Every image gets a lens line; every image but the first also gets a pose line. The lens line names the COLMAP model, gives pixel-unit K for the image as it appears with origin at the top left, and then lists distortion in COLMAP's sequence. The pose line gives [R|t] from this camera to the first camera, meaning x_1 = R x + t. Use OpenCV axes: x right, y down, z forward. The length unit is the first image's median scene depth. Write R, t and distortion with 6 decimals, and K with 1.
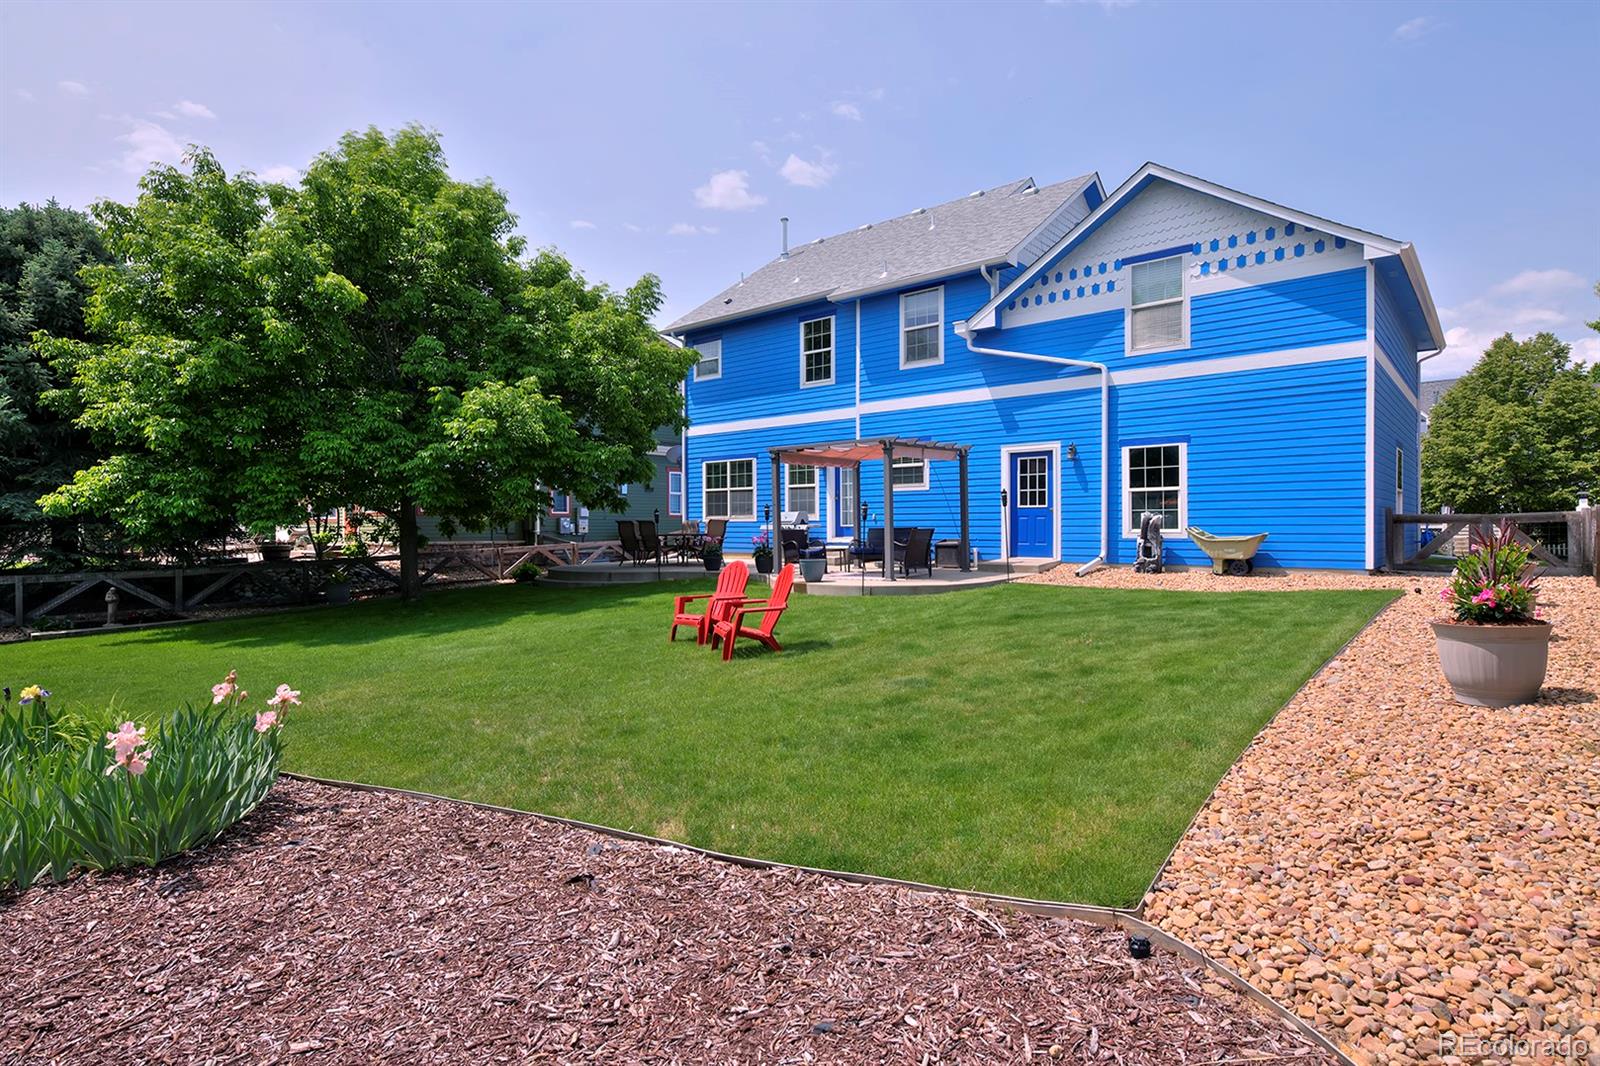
lens RADIAL K [[825.3, 0, 806.9], [0, 825.3, 532.2], [0, 0, 1]] dist [0.003248, -0.000380]
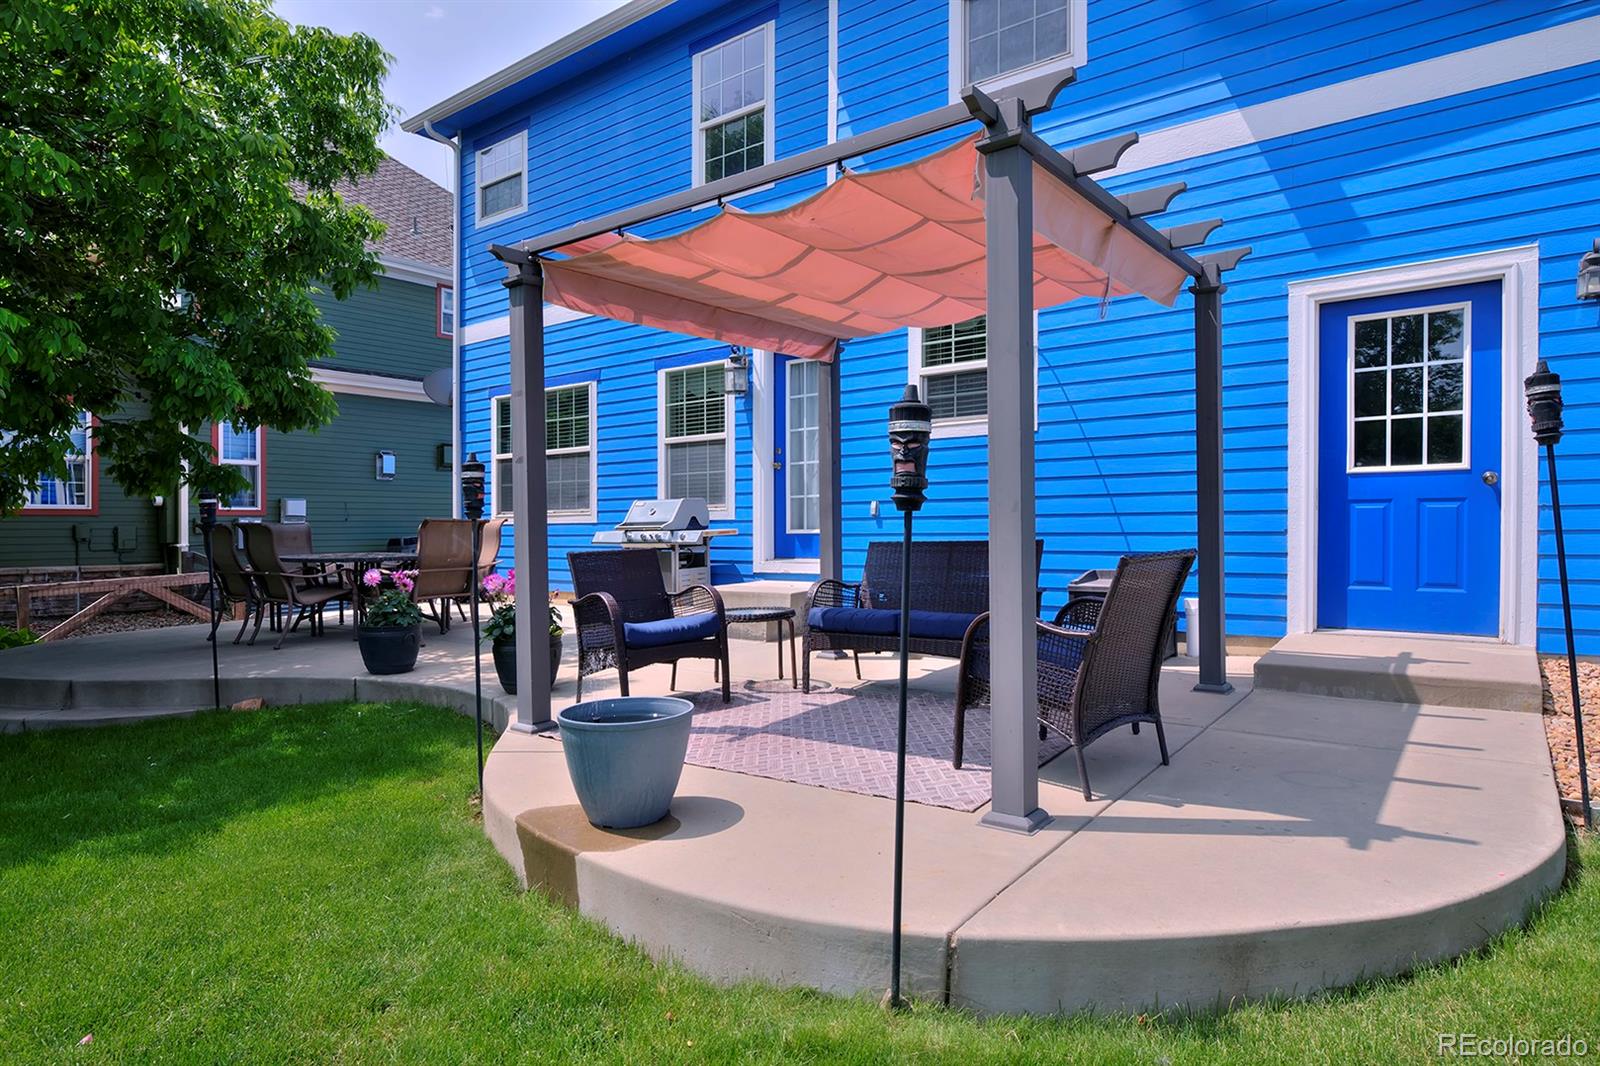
lens RADIAL K [[910.2, 0, 800.0], [0, 910.2, 533.0], [0, 0, 1]] dist [0.004175, 0.001050]
pose [[0.998061, 0.001408, 0.062235, 0.023052], [-0.000641, 0.999924, -0.012345, -0.002318], [-0.062247, 0.012282, 0.997985, 0.656498]]
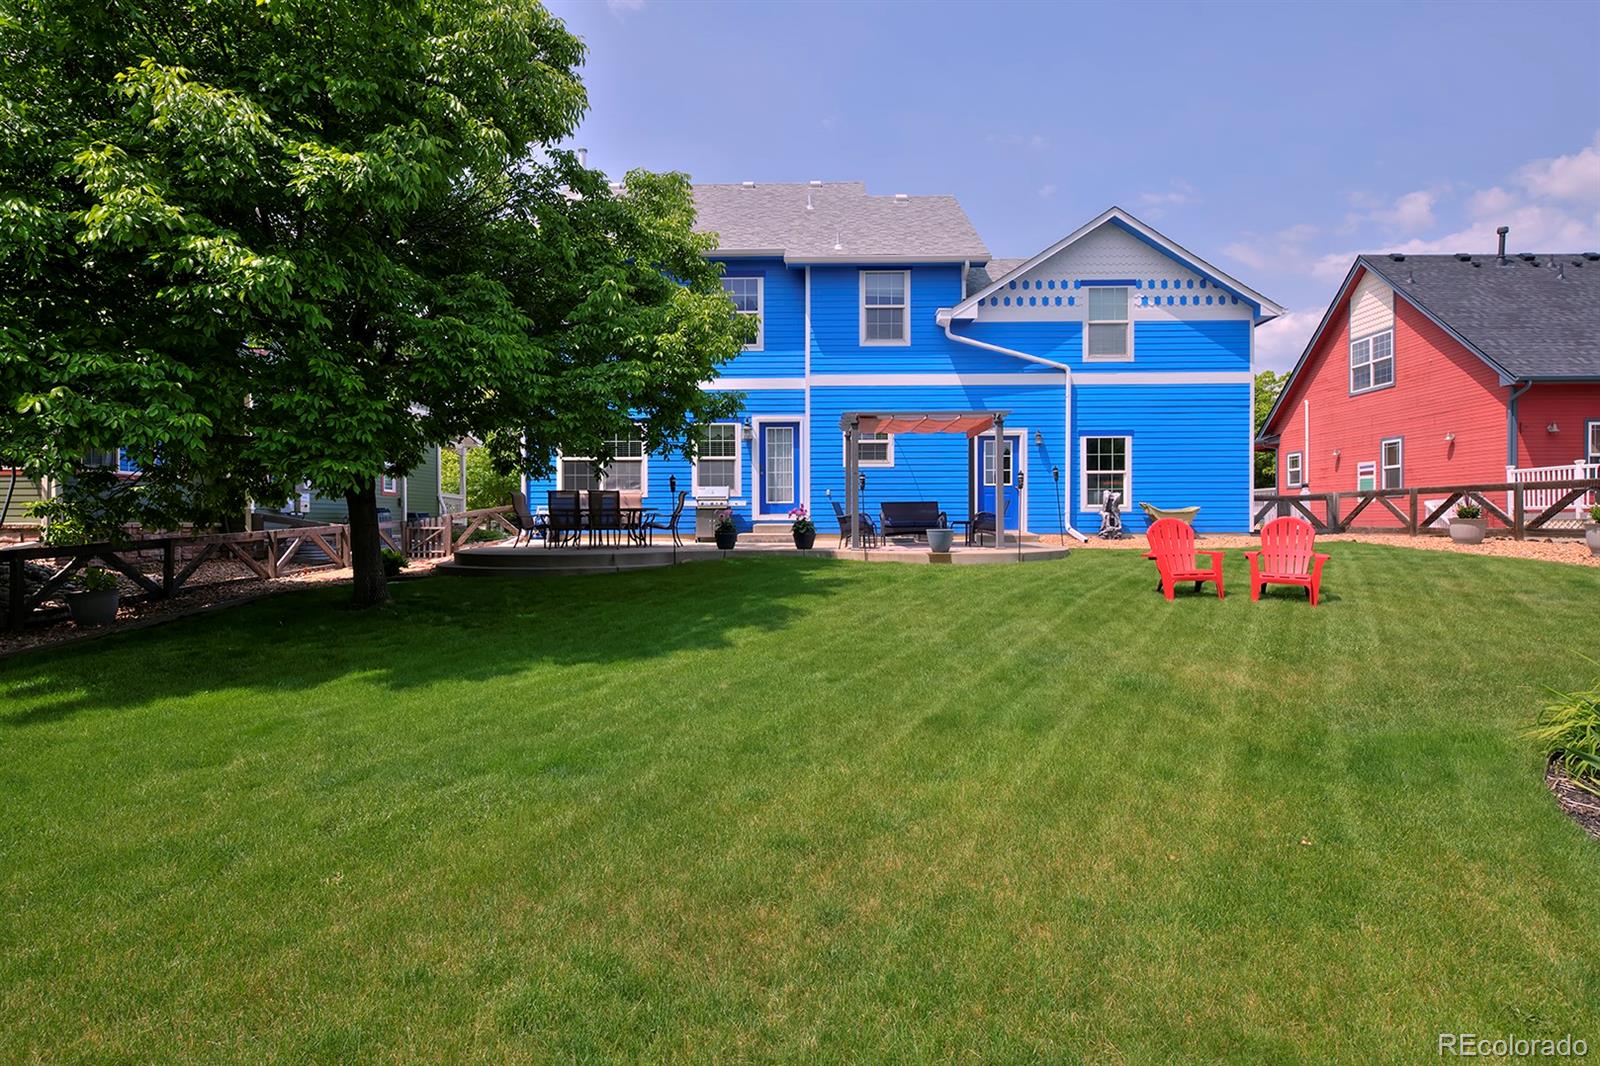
lens RADIAL K [[825.3, 0, 806.9], [0, 825.3, 532.2], [0, 0, 1]] dist [0.003248, -0.000380]
pose [[0.768284, -0.005374, 0.640087, -0.629521], [0.004905, 0.999985, 0.002508, 0.028636], [-0.640091, 0.001213, 0.768298, 0.298245]]
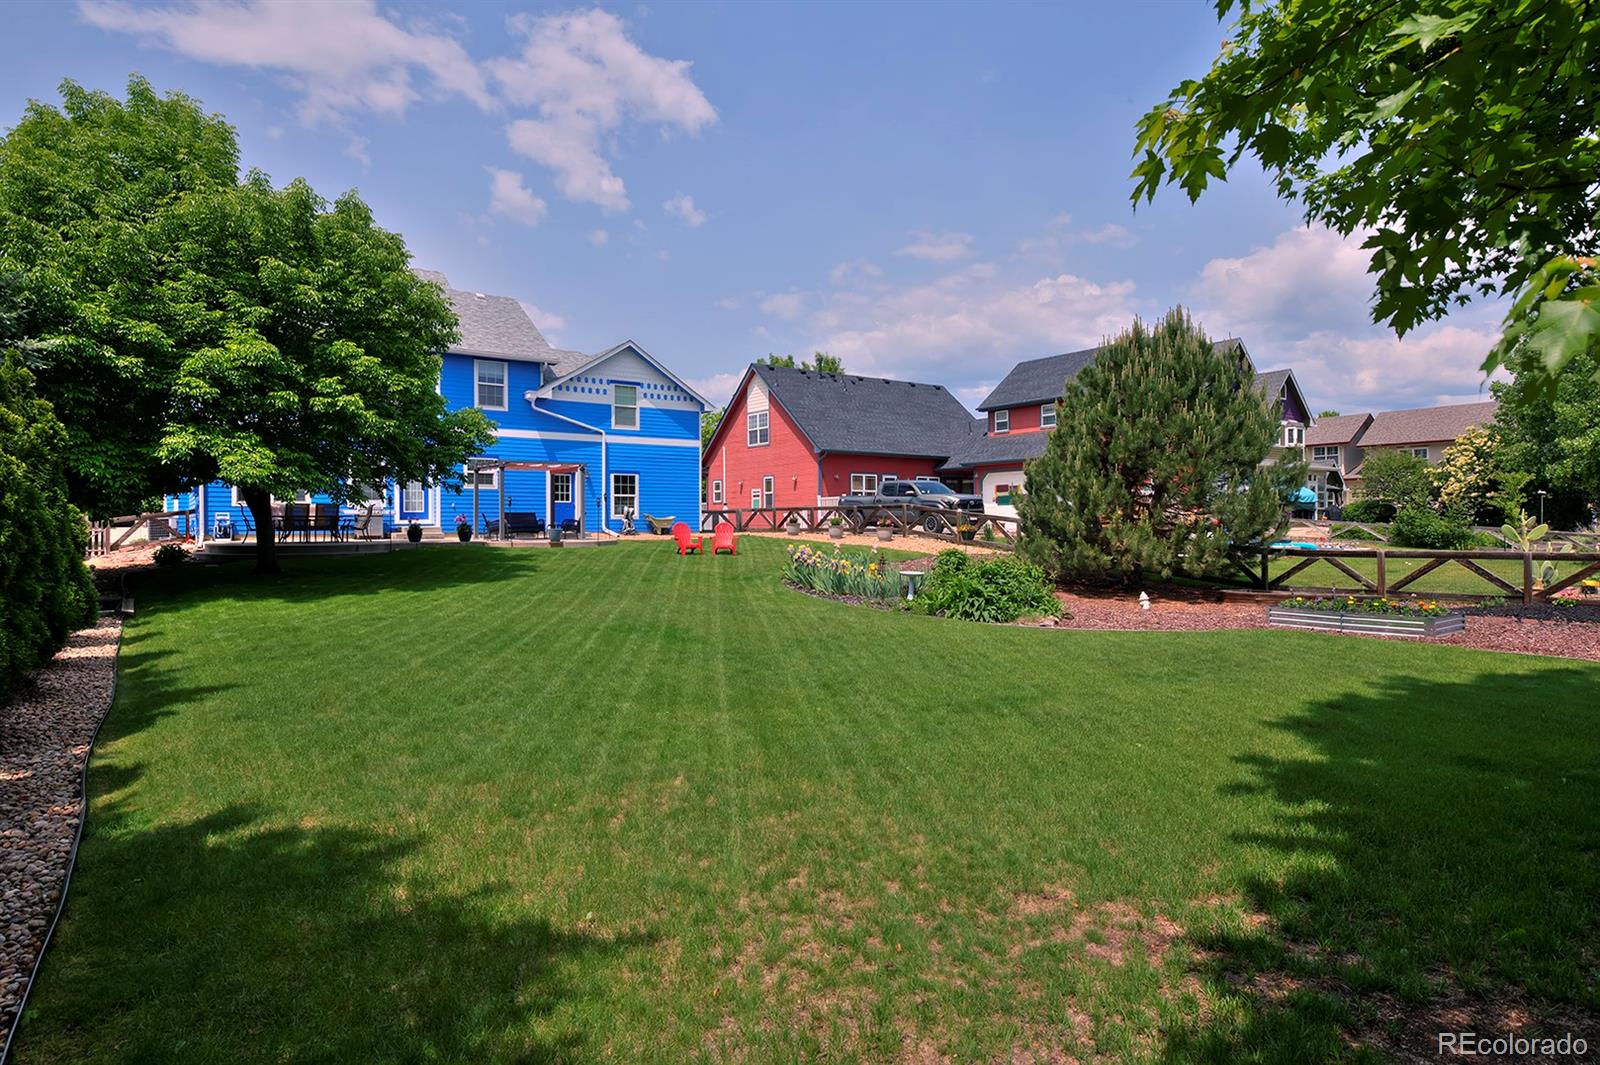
lens RADIAL K [[913.8, 0, 807.0], [0, 913.8, 527.4], [0, 0, 1]] dist [0.000293, 0.002489]
pose [[0.232497, 0.003170, 0.972592, -1.497108], [0.011526, 0.999915, -0.006015, 0.041262], [-0.972529, 0.012608, 0.232440, 0.023345]]
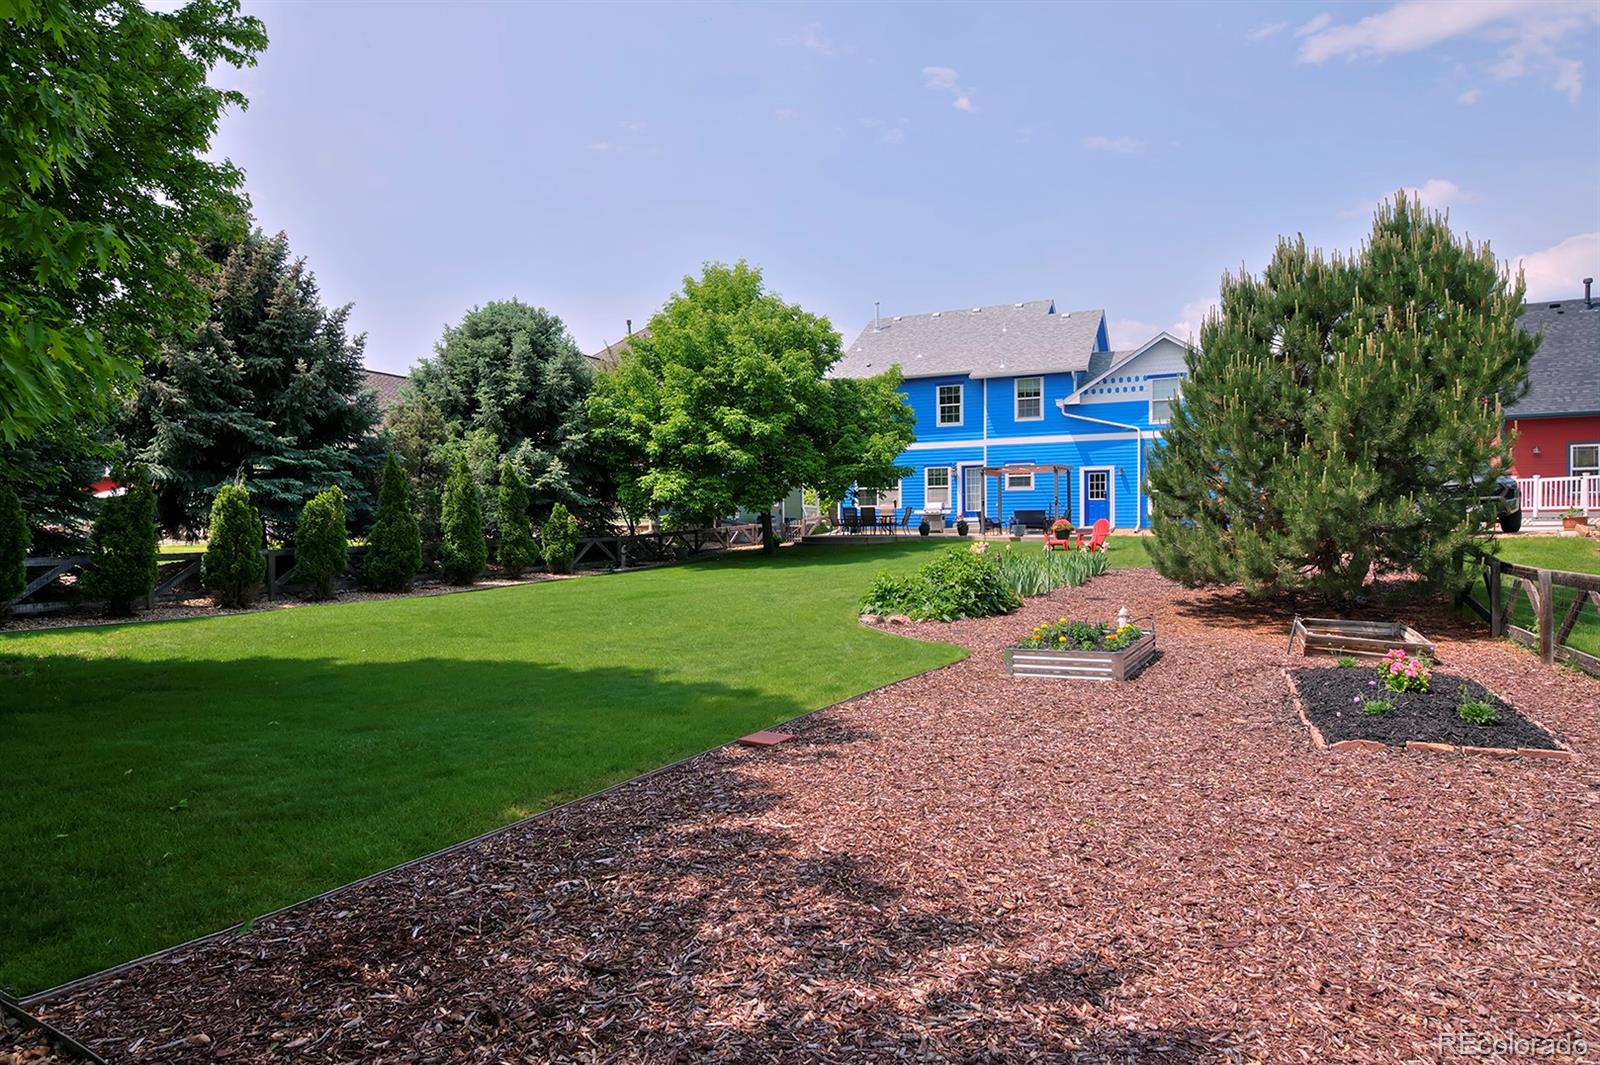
lens RADIAL K [[913.8, 0, 807.0], [0, 913.8, 527.4], [0, 0, 1]] dist [0.000293, 0.002489]
pose [[0.966334, -0.003100, 0.257271, -0.889008], [0.004982, 0.999965, -0.006667, 0.043145], [-0.257241, 0.007724, 0.966316, -0.833378]]
